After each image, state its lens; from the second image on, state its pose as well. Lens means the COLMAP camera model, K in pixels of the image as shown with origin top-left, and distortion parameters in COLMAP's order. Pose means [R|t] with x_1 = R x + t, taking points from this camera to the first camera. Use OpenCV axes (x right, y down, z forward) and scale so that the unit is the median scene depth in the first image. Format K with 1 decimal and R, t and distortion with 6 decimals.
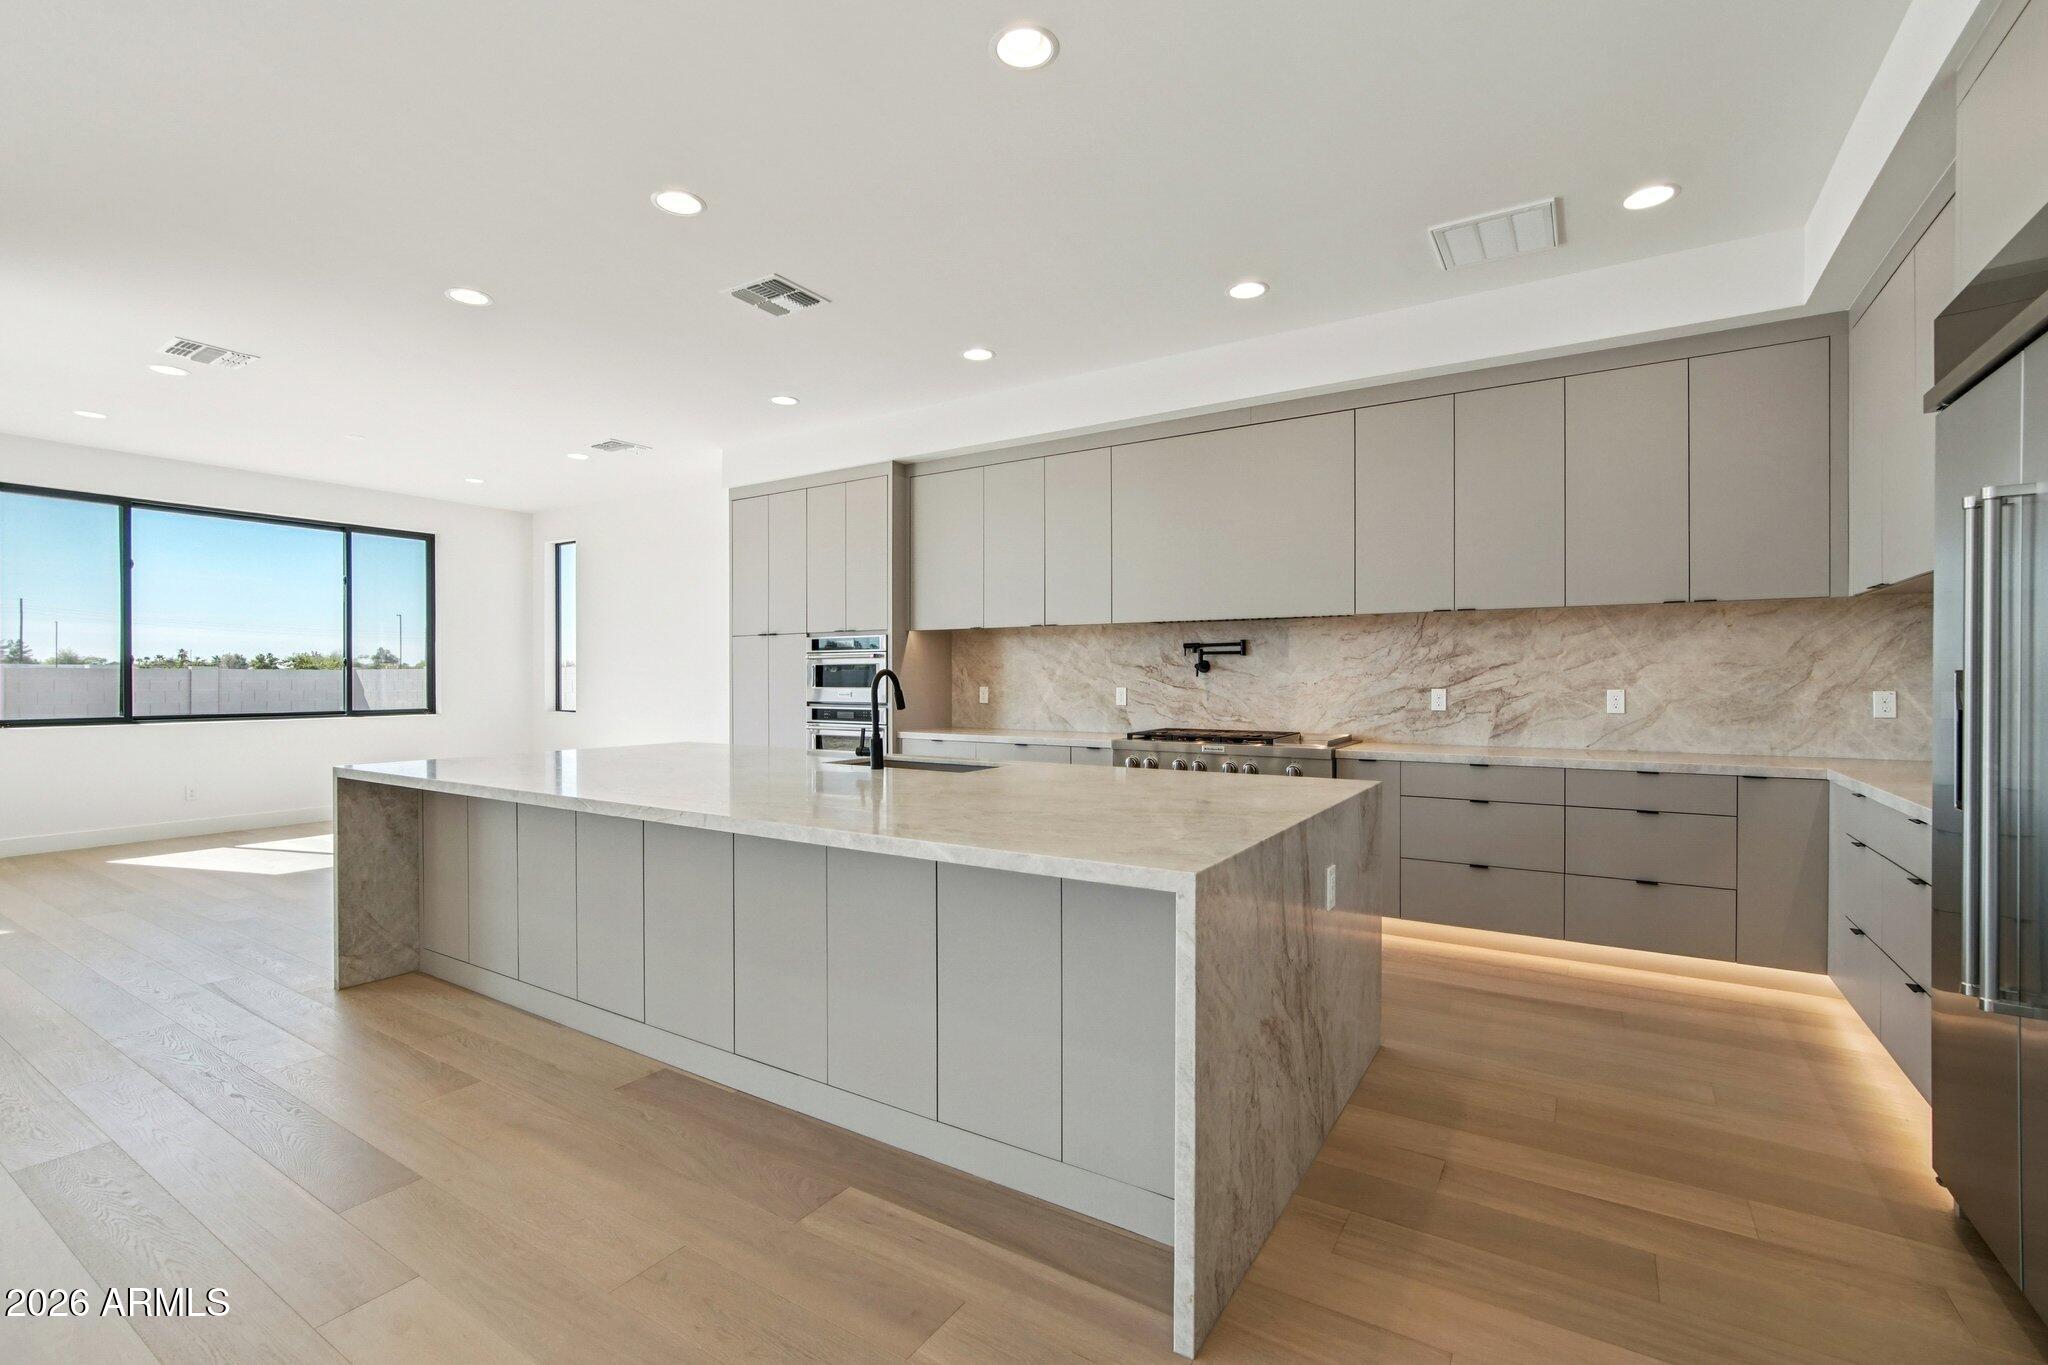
lens RADIAL K [[914.7, 0, 1033.5], [0, 914.7, 677.0], [0, 0, 1]] dist [-0.019396, 0.008233]
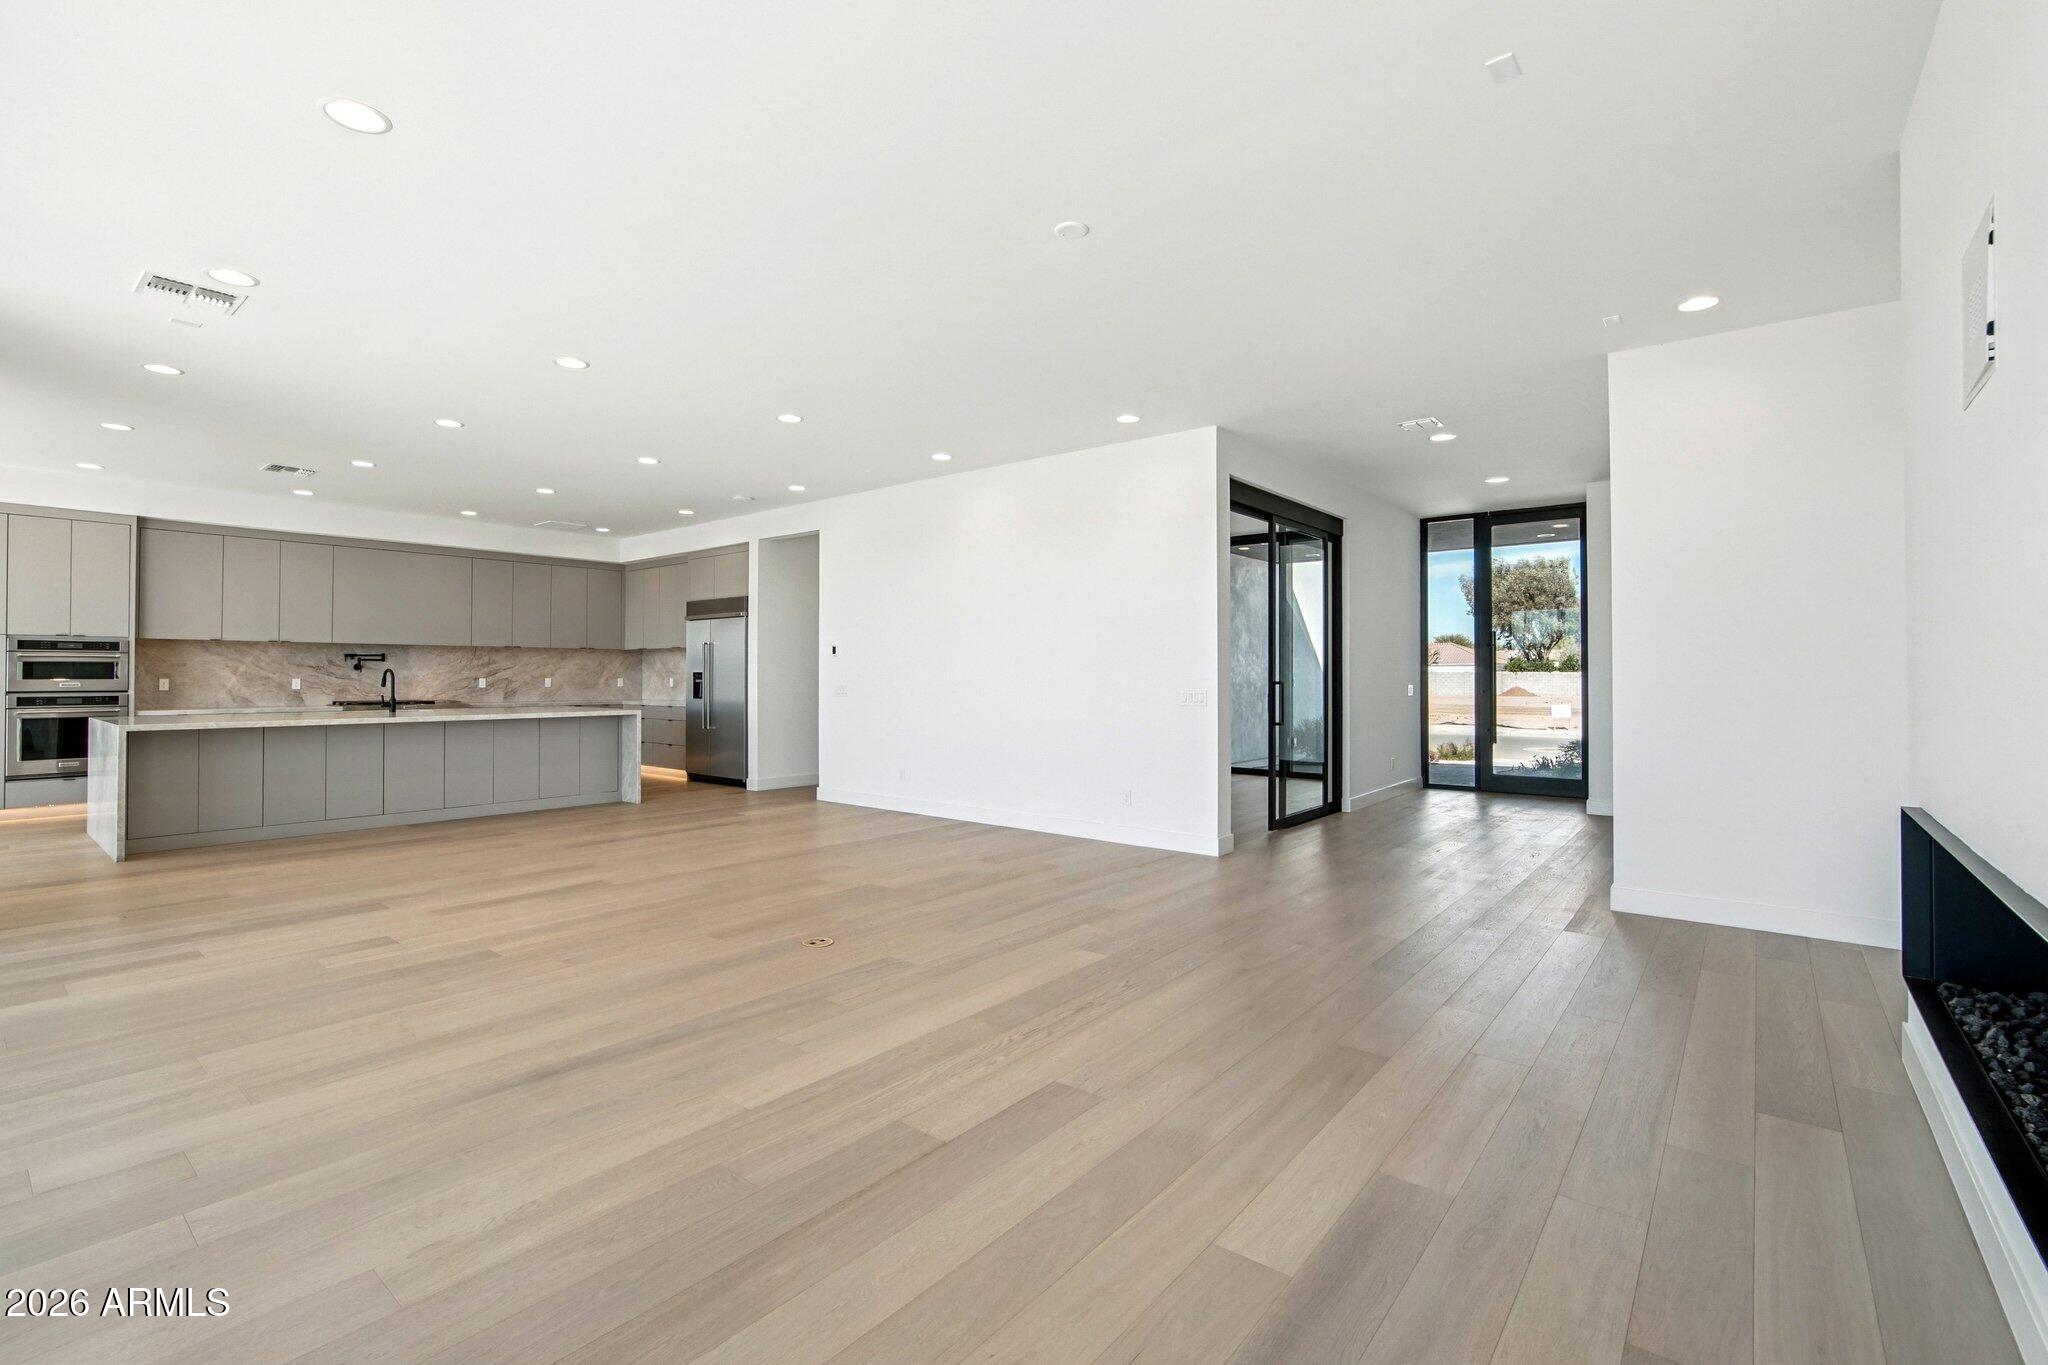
lens RADIAL K [[914.7, 0, 981.7], [0, 914.7, 664.7], [0, 0, 1]] dist [-0.019396, 0.008233]
pose [[0.152746, 0.013541, 0.988173, -1.475192], [-0.001211, 0.999908, -0.013514, 0.007487], [-0.988265, 0.000867, 0.152748, -0.545136]]
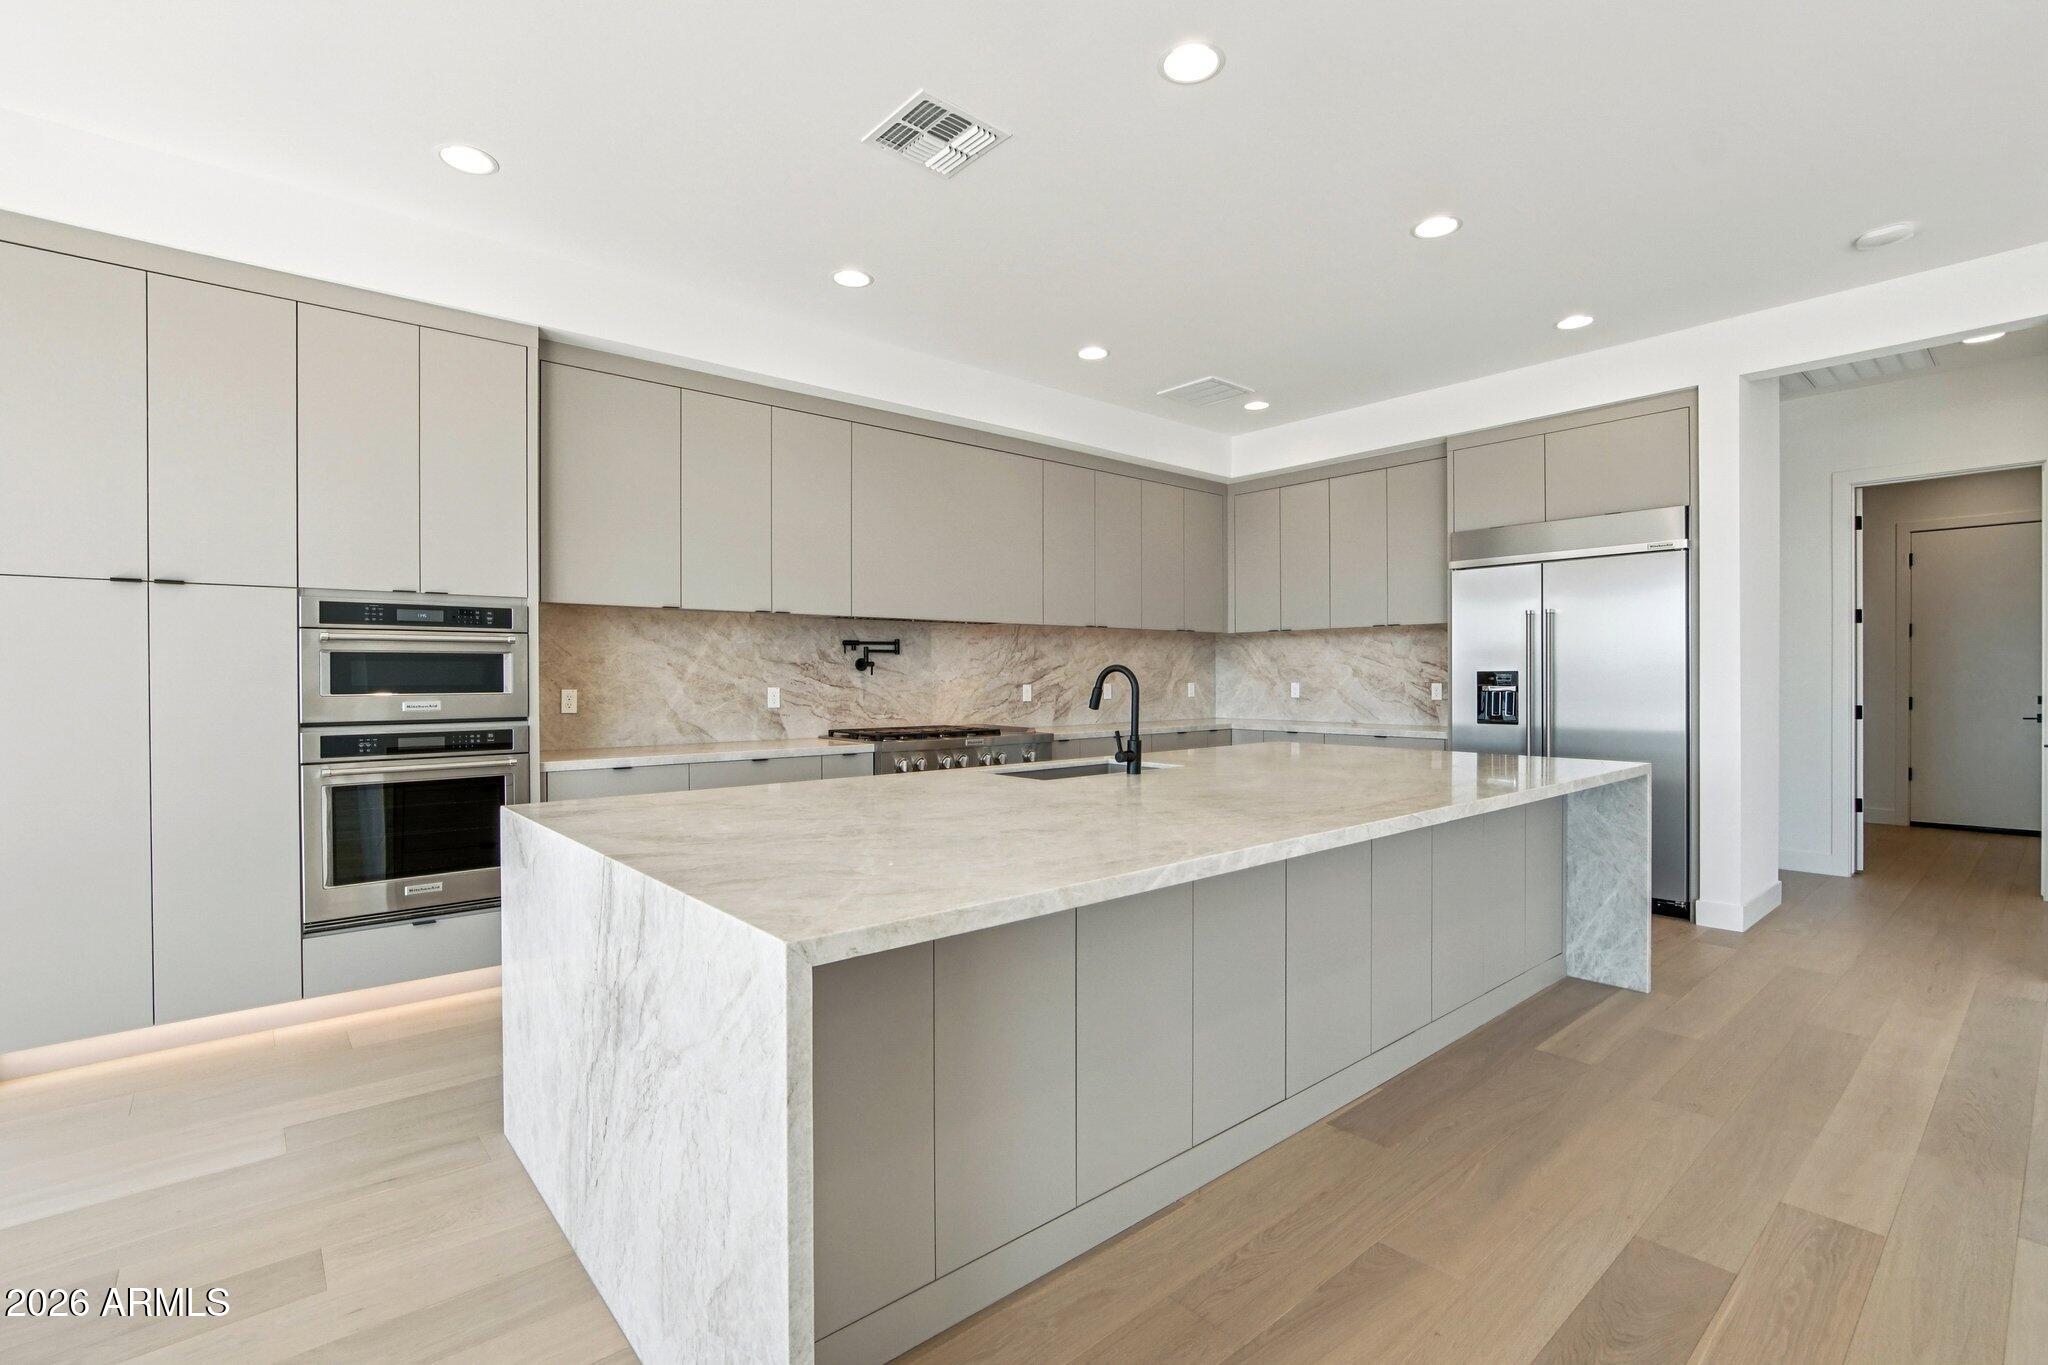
lens RADIAL K [[914.7, 0, 999.0], [0, 914.7, 689.2], [0, 0, 1]] dist [-0.019396, 0.008233]
pose [[0.303479, -0.012925, 0.952751, -0.729608], [0.002167, 0.999915, 0.012875, 0.002670], [-0.952836, -0.001843, 0.303481, 0.570987]]
